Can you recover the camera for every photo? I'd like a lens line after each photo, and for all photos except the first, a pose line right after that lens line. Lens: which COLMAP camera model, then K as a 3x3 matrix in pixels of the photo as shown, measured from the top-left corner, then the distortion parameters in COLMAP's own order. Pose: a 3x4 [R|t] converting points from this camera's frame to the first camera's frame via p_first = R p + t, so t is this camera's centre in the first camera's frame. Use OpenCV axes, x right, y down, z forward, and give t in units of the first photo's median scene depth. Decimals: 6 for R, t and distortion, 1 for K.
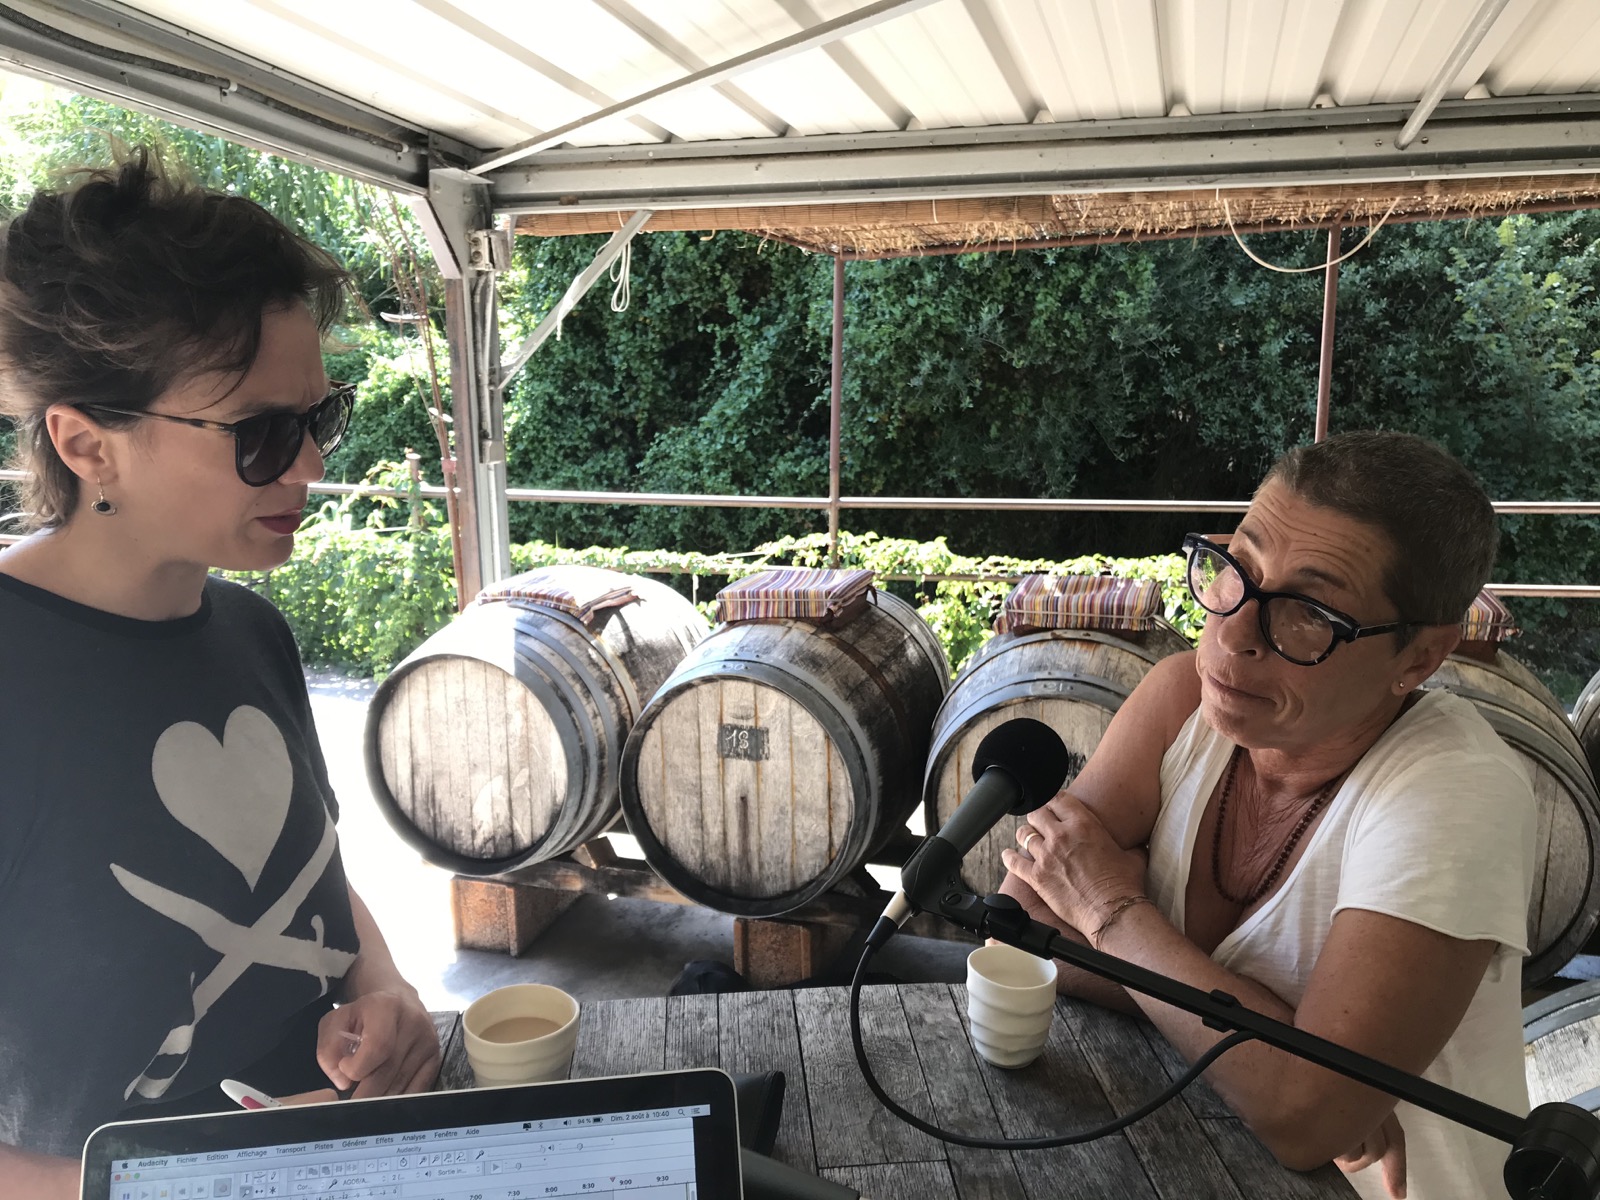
lens RADIAL K [[1322.6, 0, 798.6], [0, 1322.6, 572.8], [0, 0, 1]] dist [0.040330, -0.039547]
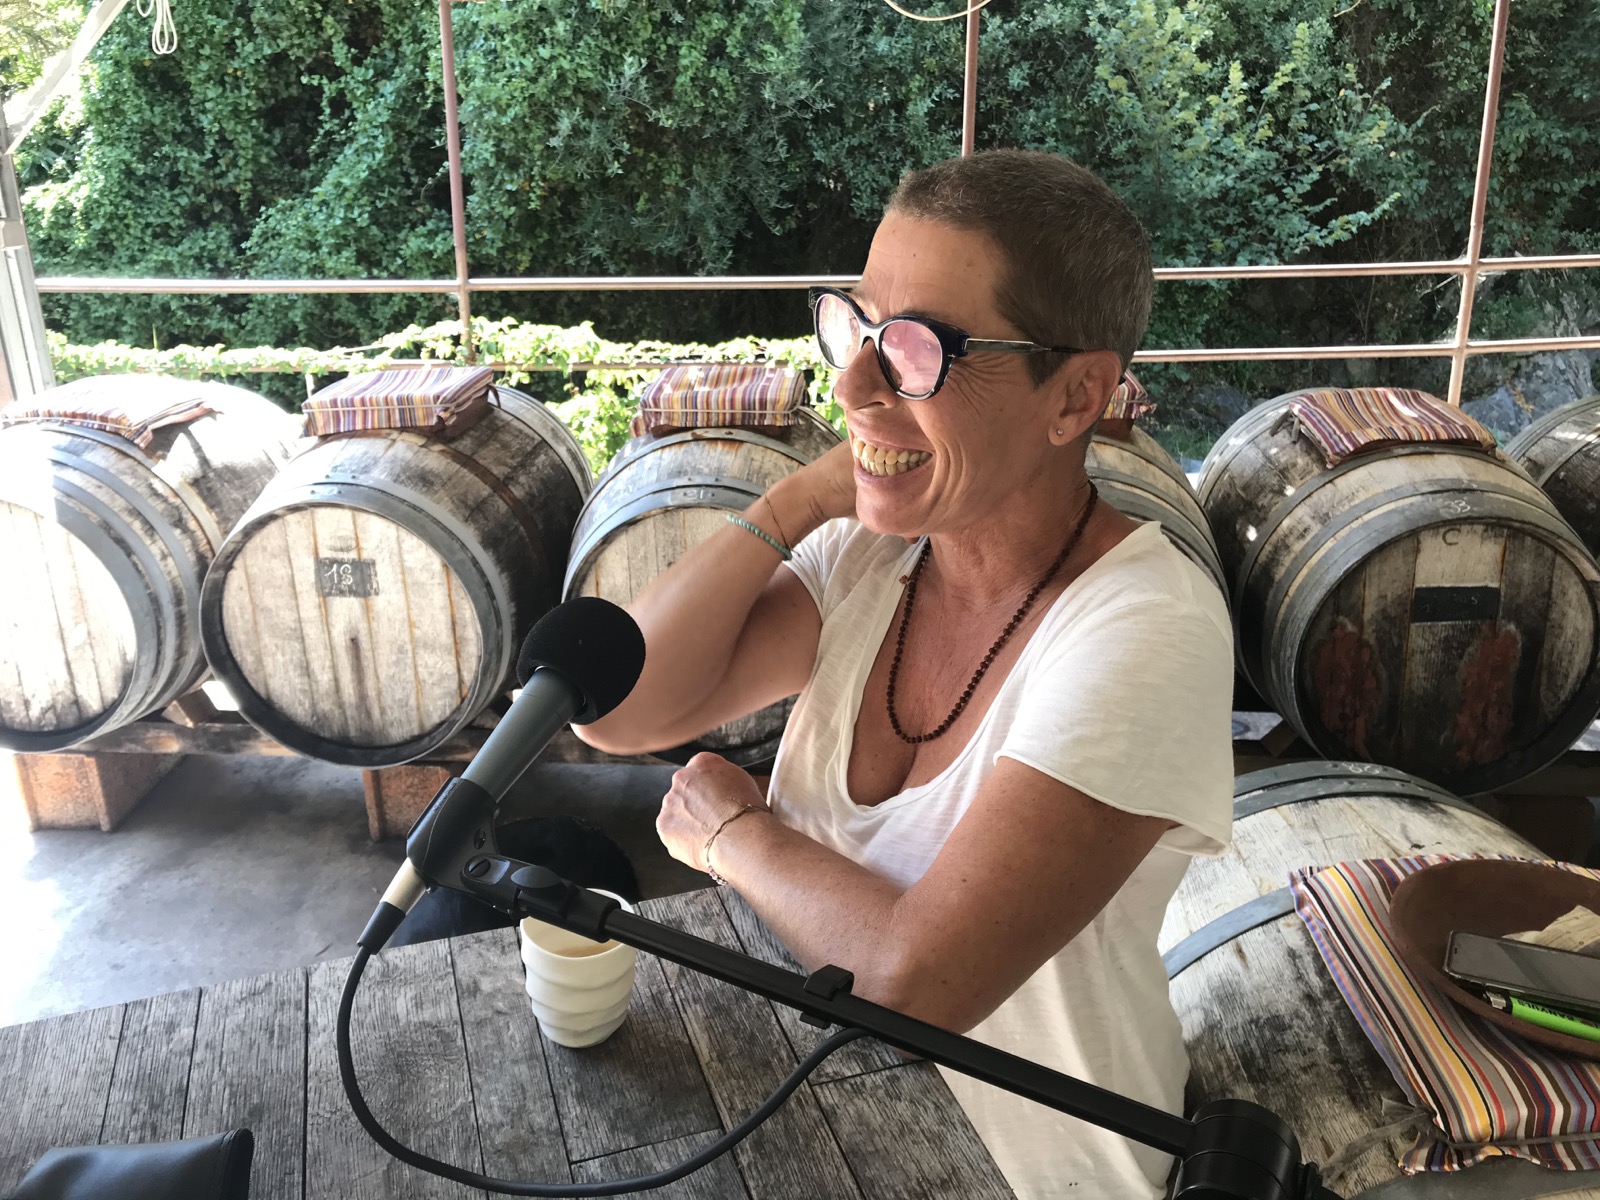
lens RADIAL K [[1322.6, 0, 803.0], [0, 1322.6, 595.7], [0, 0, 1]] dist [0.040330, -0.039547]
pose [[0.968586, -0.081623, 0.234902, 0.037244], [0.037819, 0.981960, 0.185268, -0.008955], [-0.245787, -0.170564, 0.954200, 0.081264]]
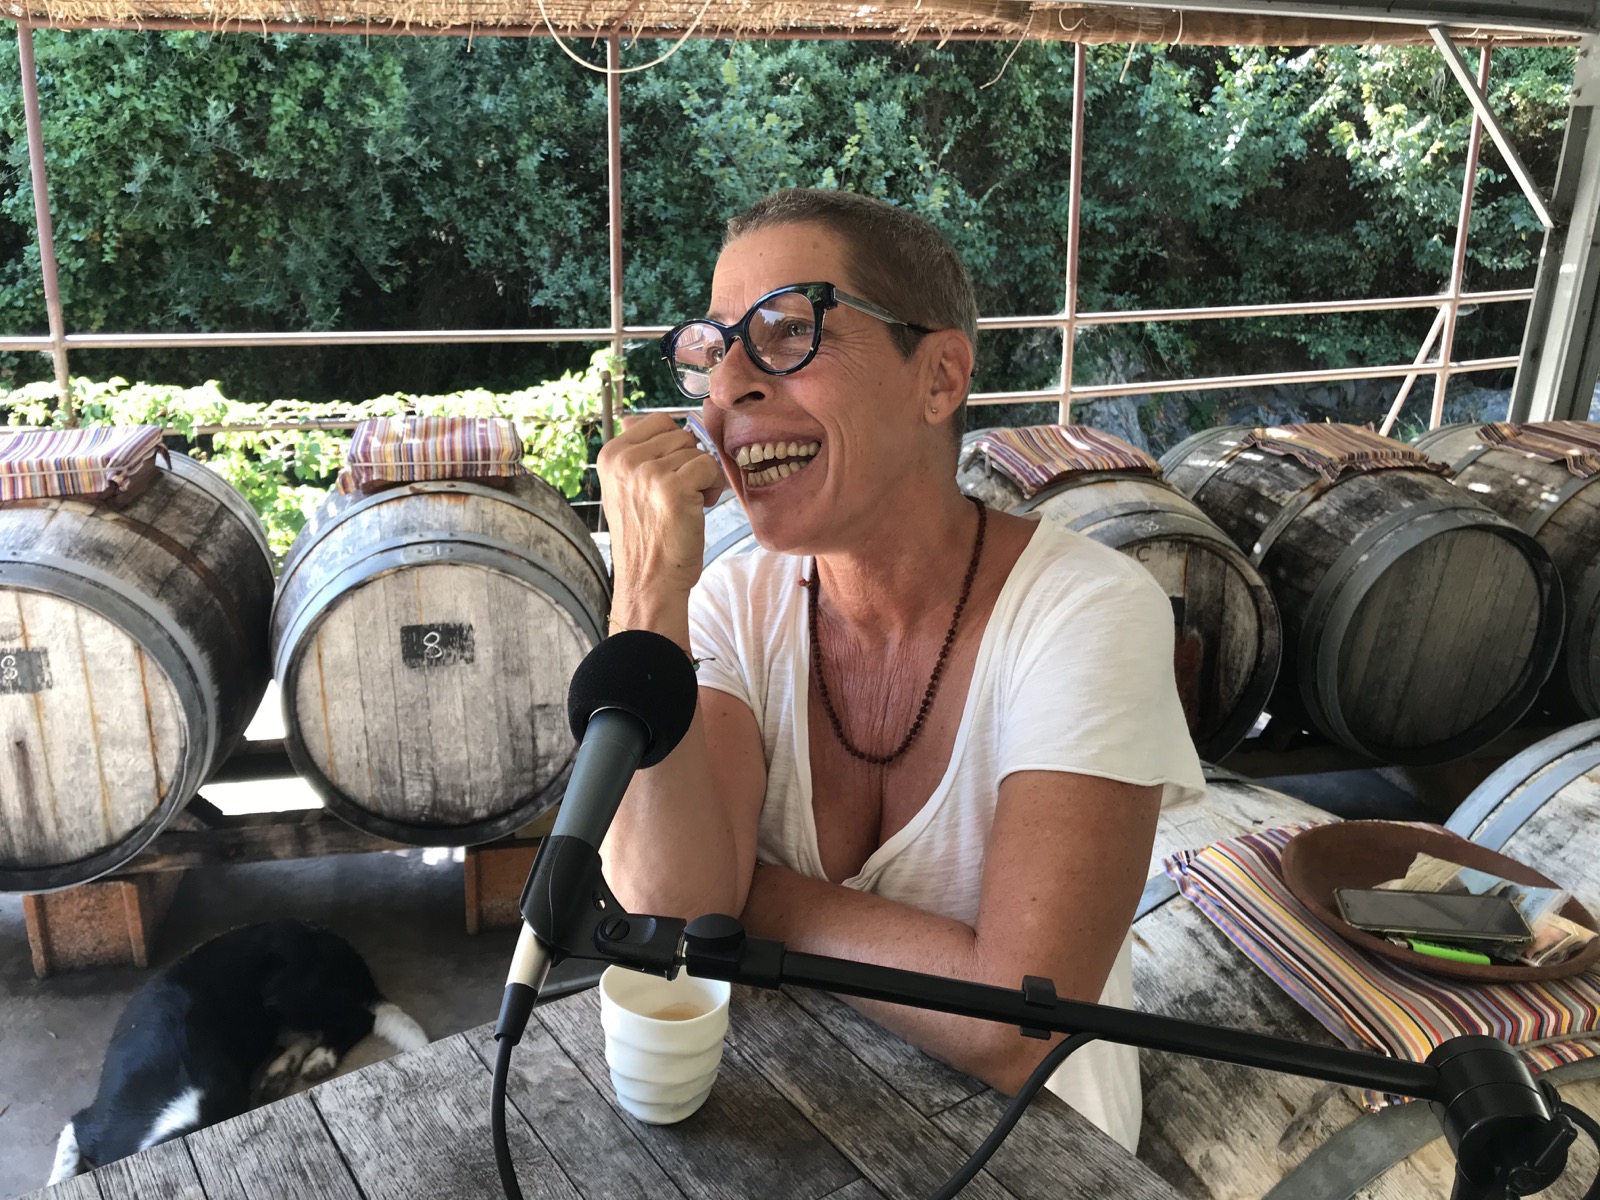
lens RADIAL K [[1322.6, 0, 809.5], [0, 1322.6, 591.8], [0, 0, 1]] dist [0.040330, -0.039547]
pose [[0.849007, -0.128096, 0.512619, -0.034063], [0.056320, 0.986580, 0.153255, -0.004522], [-0.525372, -0.101244, 0.844828, 0.118324]]
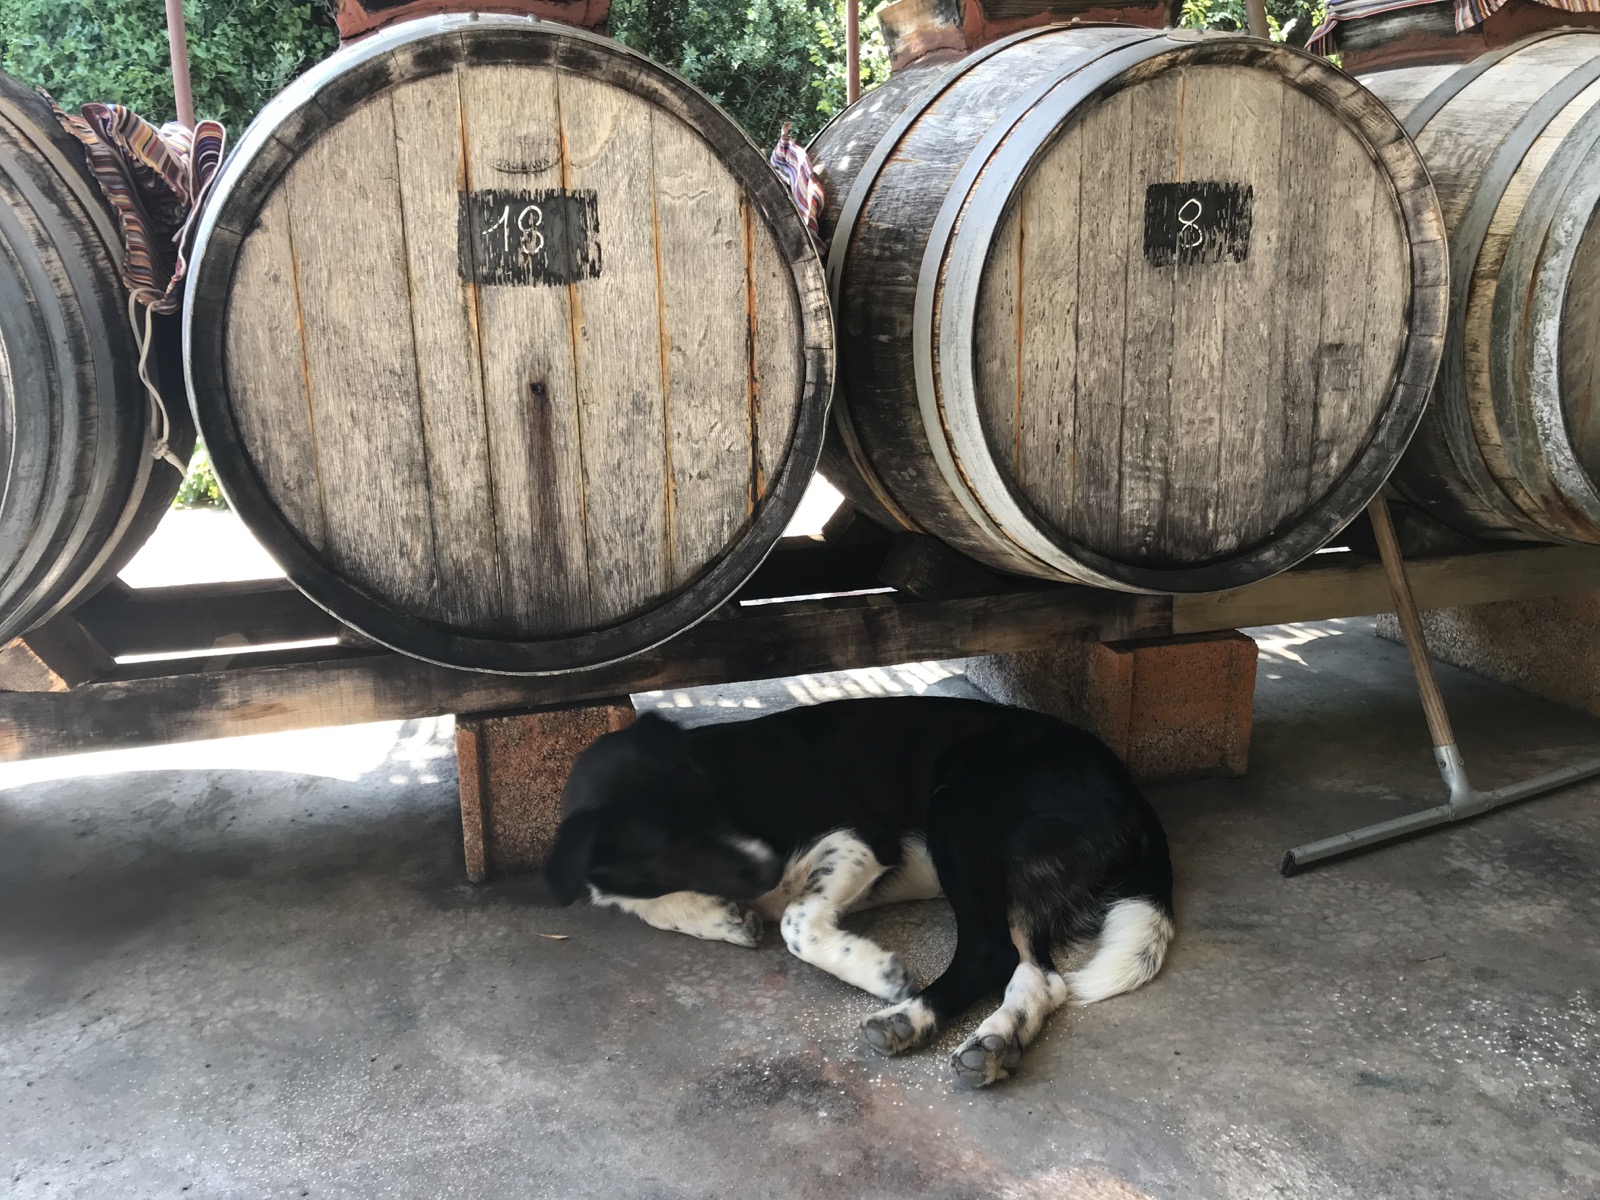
lens RADIAL K [[1322.6, 0, 814.0], [0, 1322.6, 588.3], [0, 0, 1]] dist [0.040330, -0.039547]
pose [[0.826494, -0.147004, 0.543413, -0.179015], [0.114520, 0.989023, 0.093374, 0.179526], [-0.551174, -0.014941, 0.834257, 0.538756]]
